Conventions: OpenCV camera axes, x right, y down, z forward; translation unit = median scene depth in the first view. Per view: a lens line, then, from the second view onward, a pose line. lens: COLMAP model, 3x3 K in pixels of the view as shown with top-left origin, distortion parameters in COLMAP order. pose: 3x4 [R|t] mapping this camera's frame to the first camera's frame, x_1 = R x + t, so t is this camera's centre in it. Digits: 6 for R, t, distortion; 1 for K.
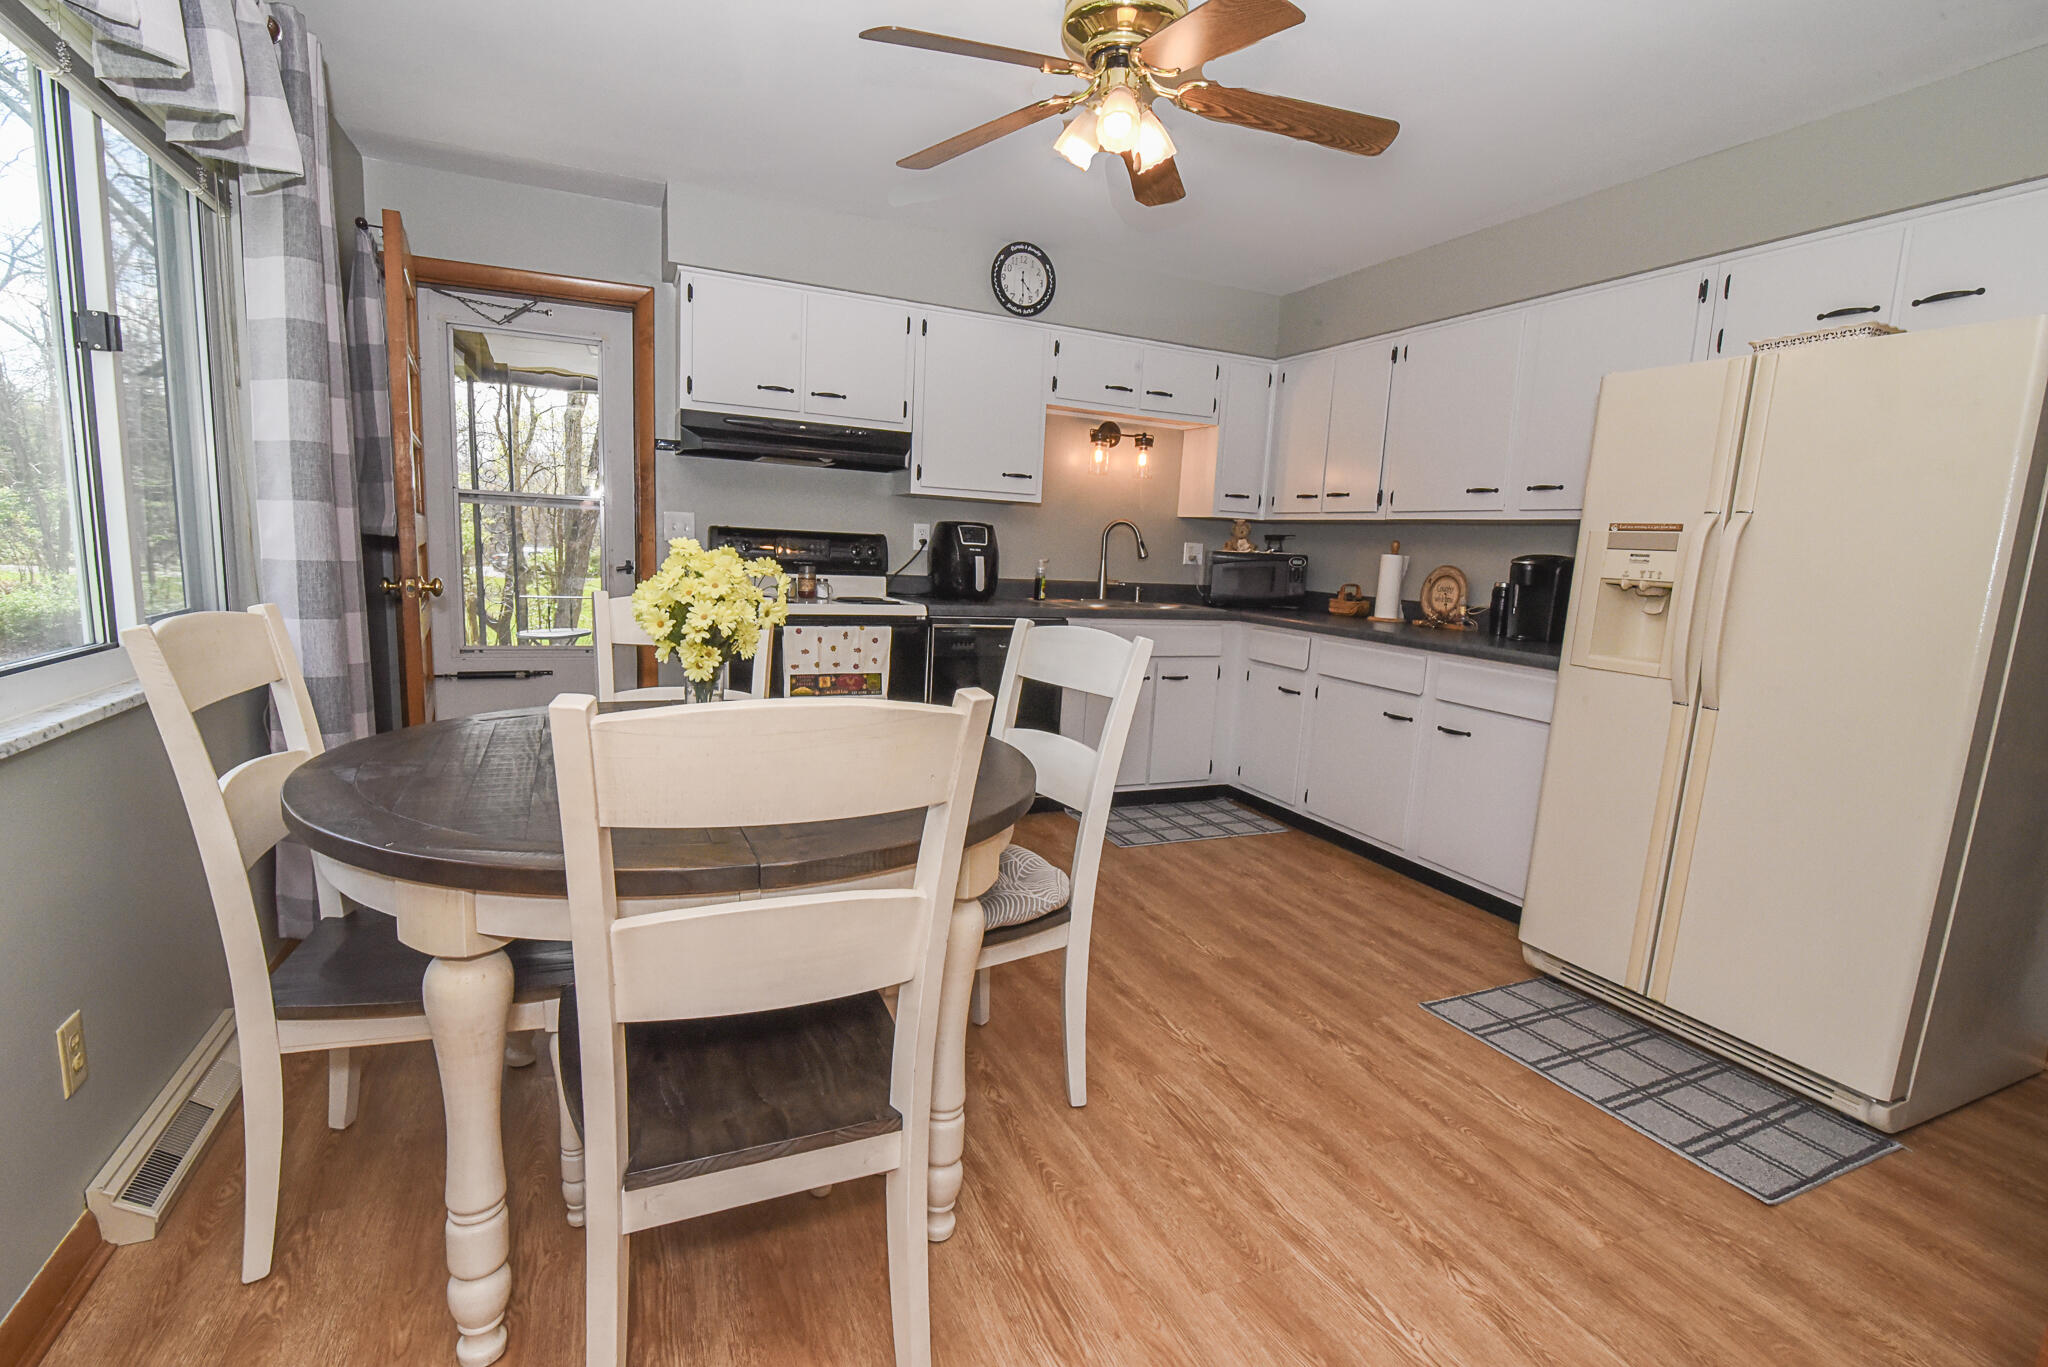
lens RADIAL K [[925.5, 0, 1024.0], [0, 925.5, 683.5], [0, 0, 1]] dist [-0.020865, -0.000039]
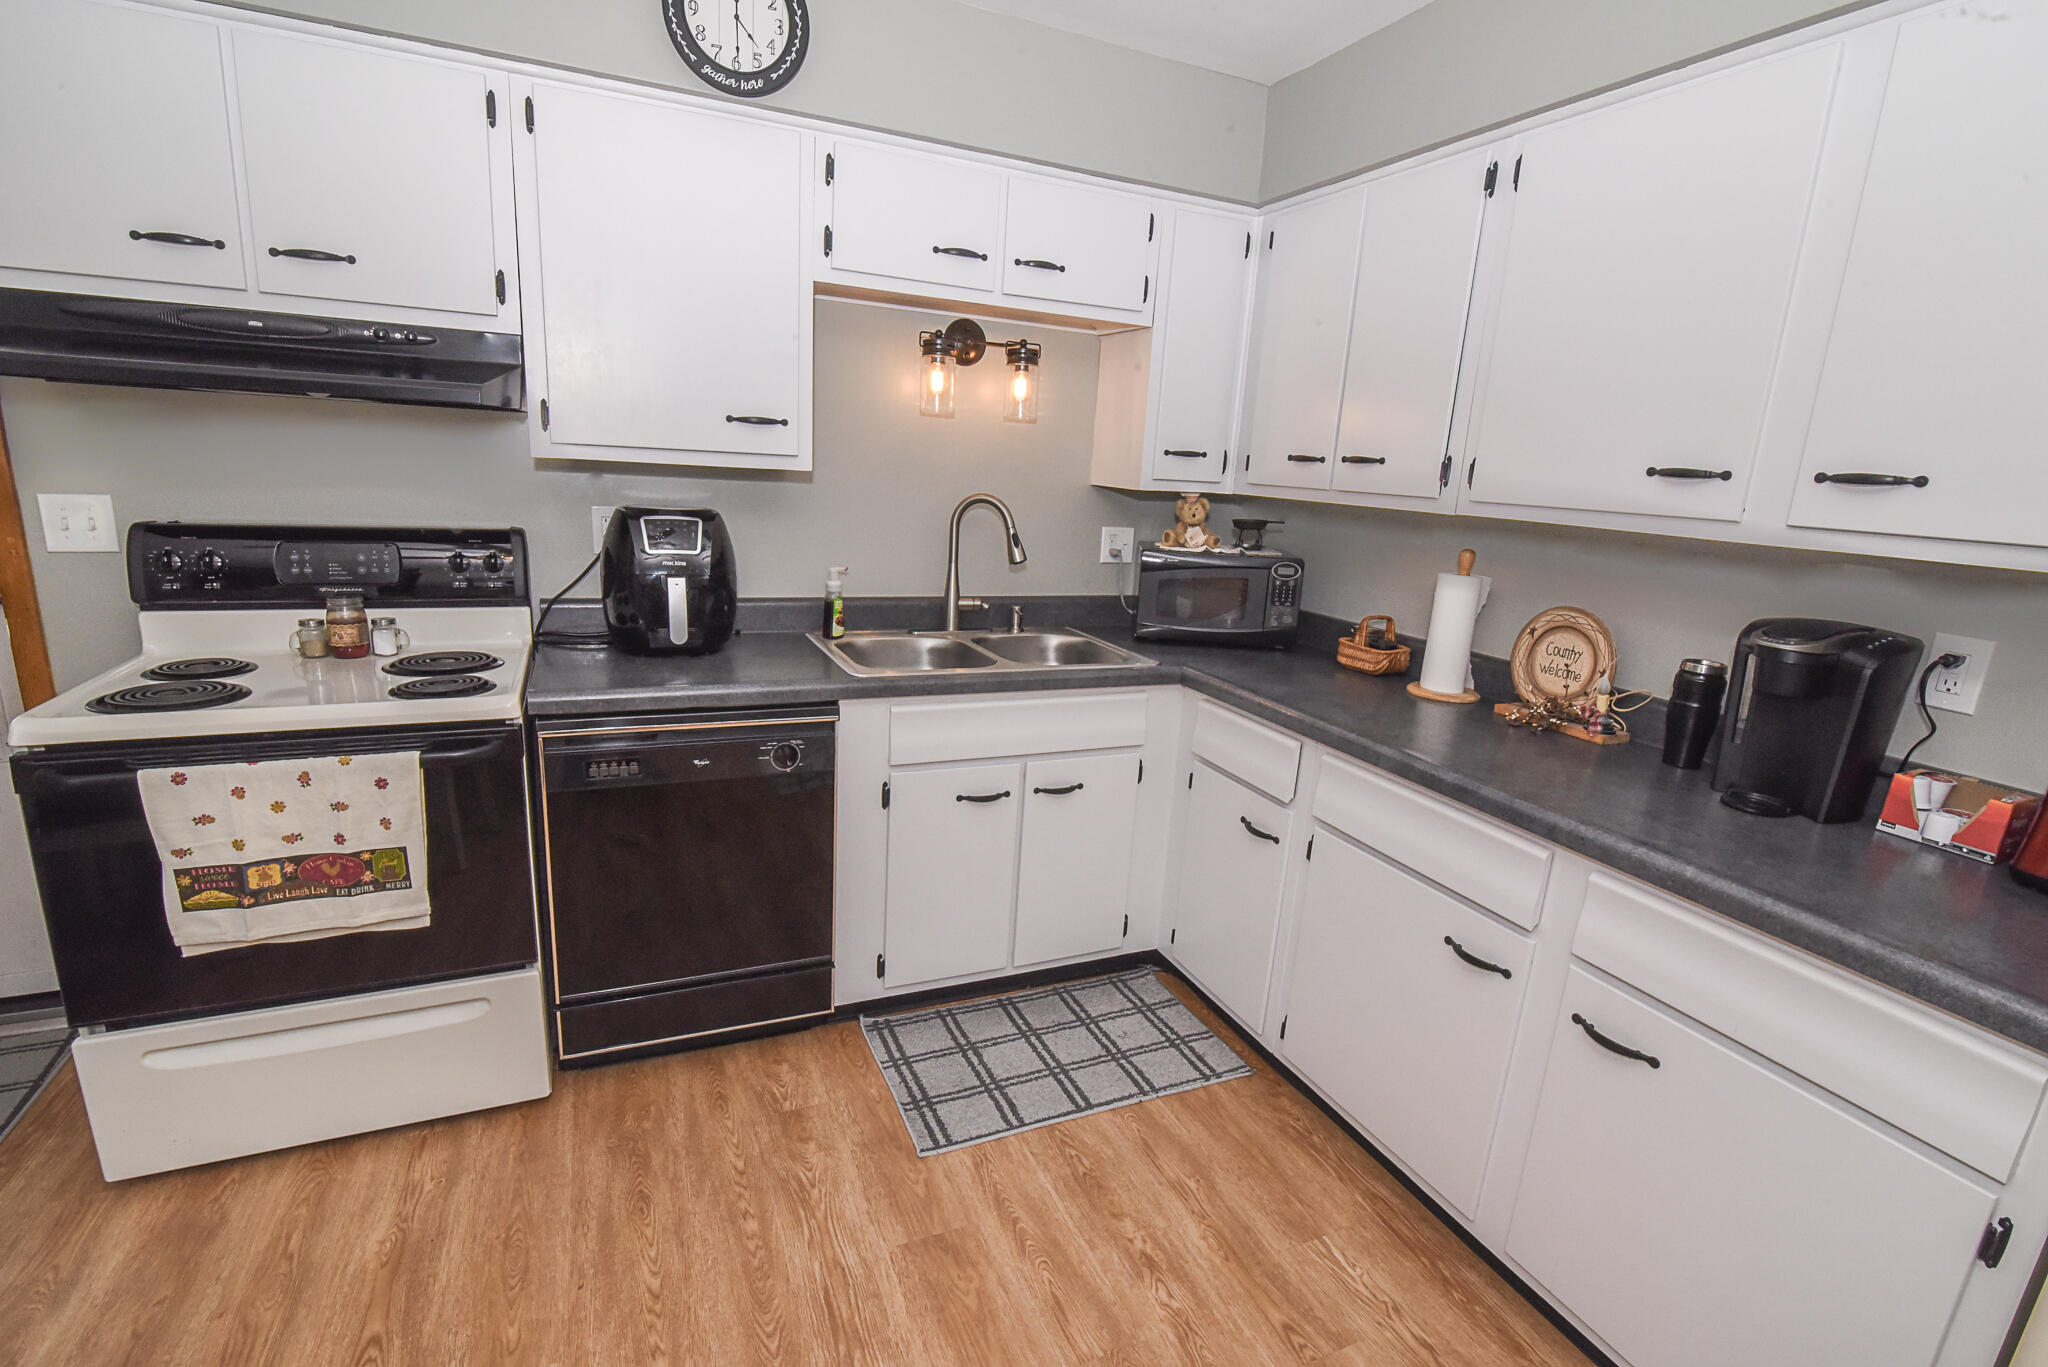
lens RADIAL K [[925.5, 0, 1024.0], [0, 925.5, 683.5], [0, 0, 1]] dist [-0.020865, -0.000039]
pose [[0.999971, 0.007583, 0.000892, 0.147221], [-0.007631, 0.996243, 0.086266, -0.122658], [-0.000235, -0.086270, 0.996272, 0.466003]]
